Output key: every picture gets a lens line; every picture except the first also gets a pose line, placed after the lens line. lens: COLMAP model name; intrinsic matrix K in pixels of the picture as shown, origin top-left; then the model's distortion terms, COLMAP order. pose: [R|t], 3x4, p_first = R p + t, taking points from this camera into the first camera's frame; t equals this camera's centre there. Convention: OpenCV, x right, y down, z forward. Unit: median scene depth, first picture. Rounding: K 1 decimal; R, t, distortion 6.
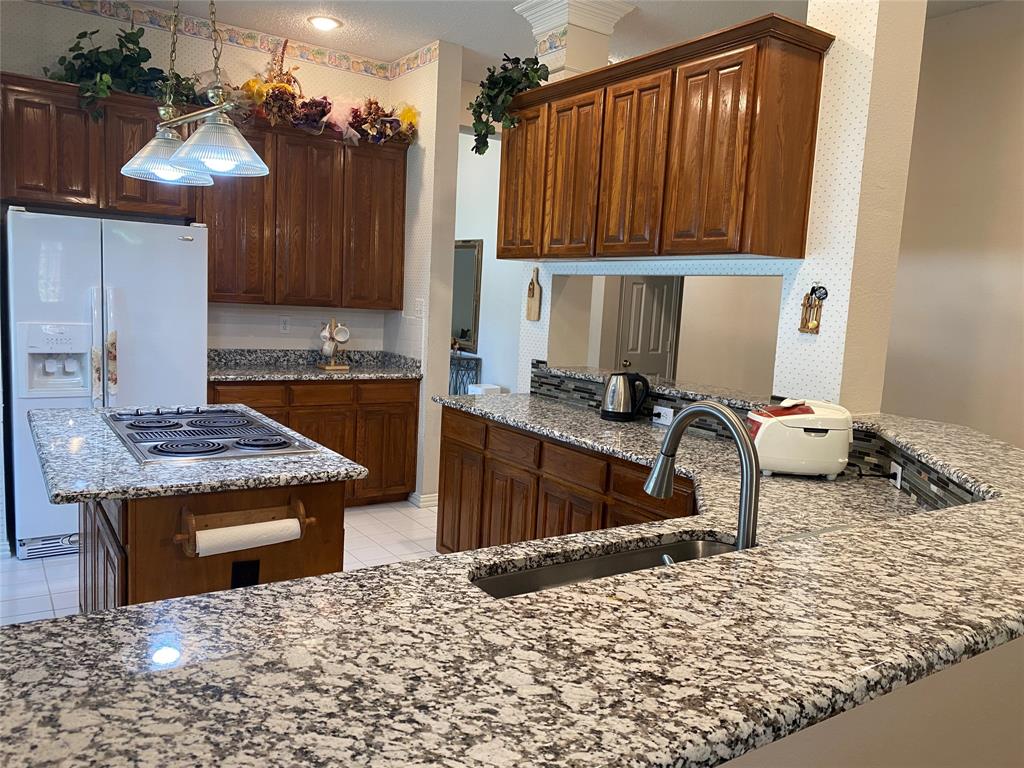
lens RADIAL K [[781.0, 0, 511.9], [0, 781.0, 390.1], [0, 0, 1]] dist [0.053633, -0.067751]
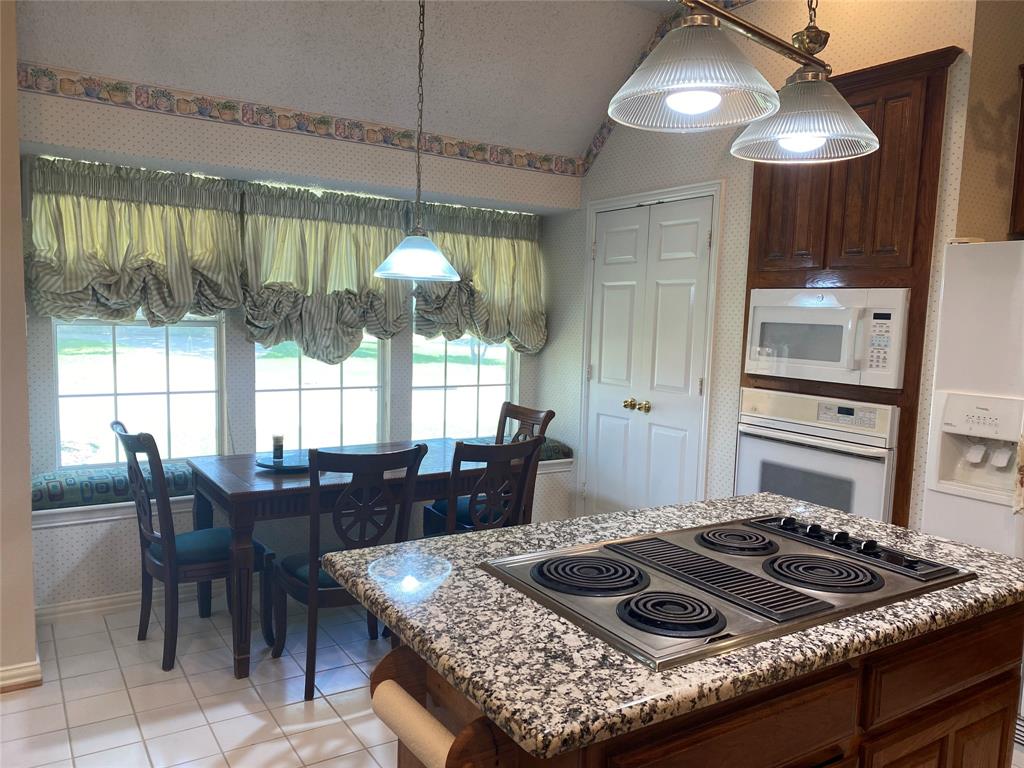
lens RADIAL K [[781.0, 0, 512.7], [0, 781.0, 385.4], [0, 0, 1]] dist [0.053633, -0.067751]
pose [[-0.018150, 0.038557, -0.999092, 0.126271], [-0.151400, 0.987628, 0.040865, -0.054839], [0.988306, 0.152004, -0.012088, 0.554324]]
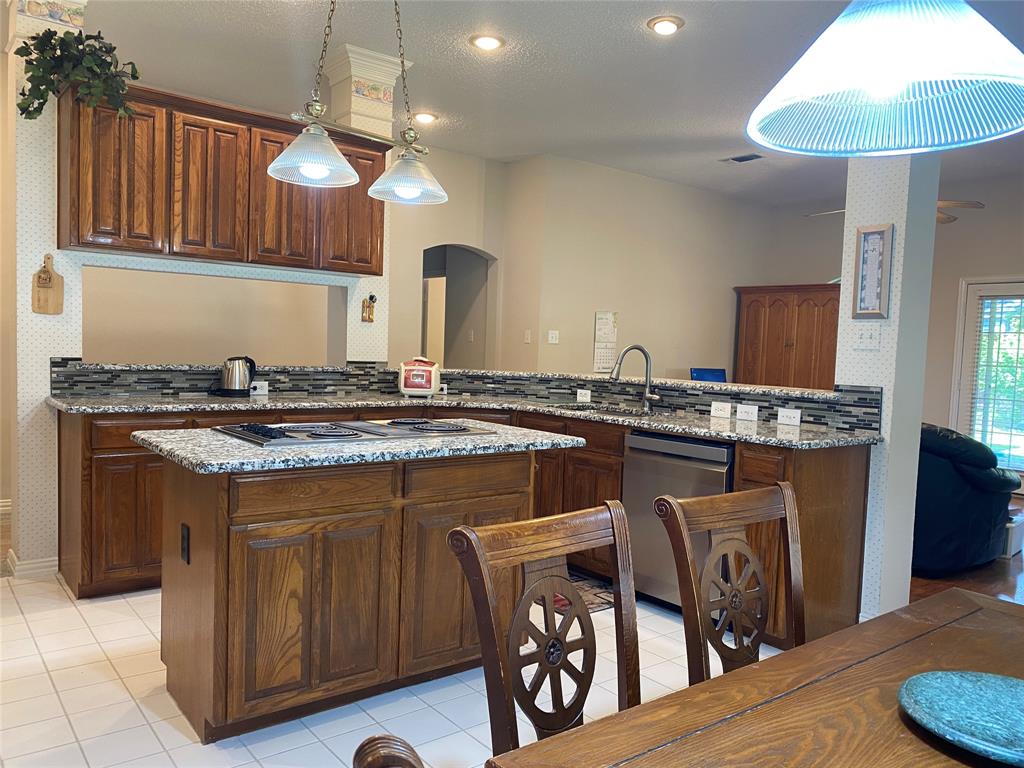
lens RADIAL K [[781.0, 0, 510.5], [0, 781.0, 392.9], [0, 0, 1]] dist [0.053633, -0.067751]
pose [[-0.068589, -0.116504, 0.990819, -0.970965], [0.078393, 0.989458, 0.121770, -0.073255], [-0.994560, 0.086025, -0.058733, 0.573524]]
